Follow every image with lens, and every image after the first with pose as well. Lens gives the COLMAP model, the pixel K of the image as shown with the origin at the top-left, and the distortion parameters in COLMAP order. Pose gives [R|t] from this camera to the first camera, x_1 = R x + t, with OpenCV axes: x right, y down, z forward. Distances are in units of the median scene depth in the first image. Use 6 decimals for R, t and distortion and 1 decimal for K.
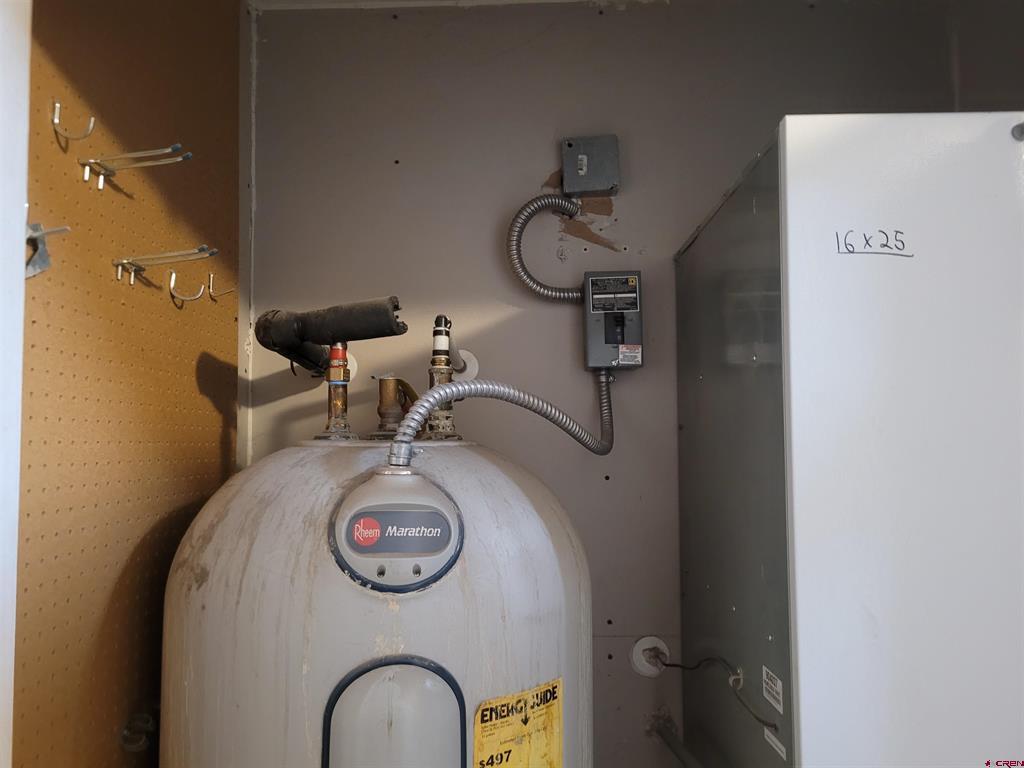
lens RADIAL K [[772.5, 0, 510.3], [0, 772.5, 387.6], [0, 0, 1]] dist [0.065917, -0.054021]
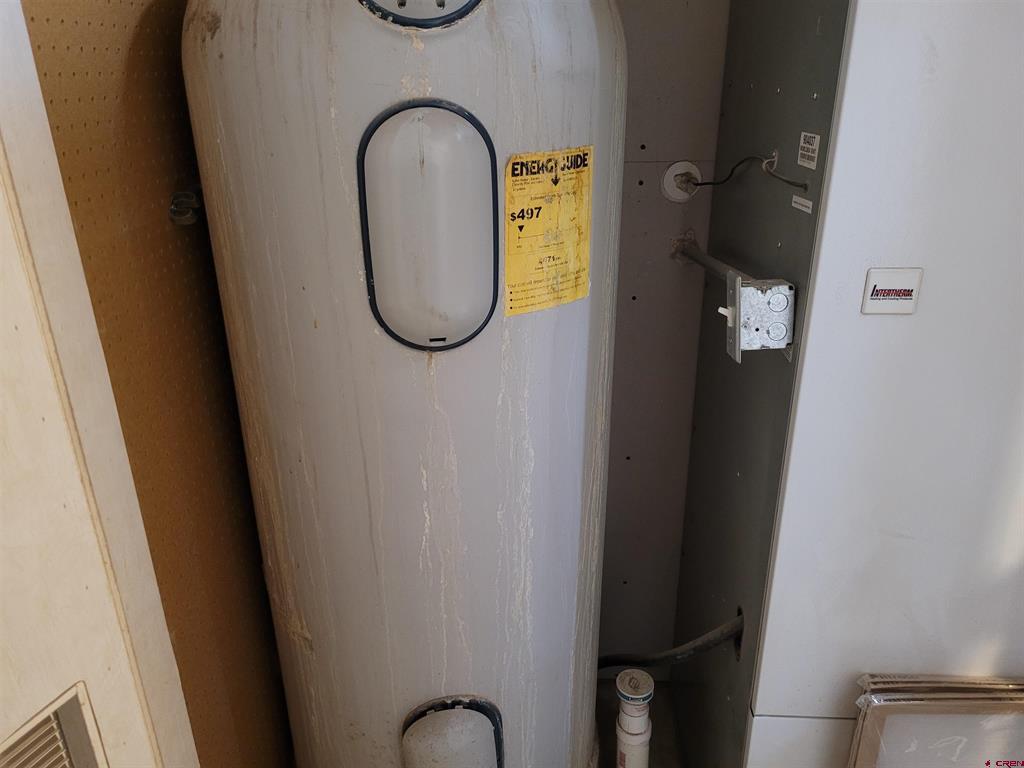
lens RADIAL K [[772.5, 0, 510.8], [0, 772.5, 393.4], [0, 0, 1]] dist [0.065917, -0.054021]
pose [[0.999280, 0.007482, -0.037201, 0.000795], [0.009356, 0.901519, 0.432639, 0.241421], [0.036775, -0.432675, 0.900800, -0.031205]]
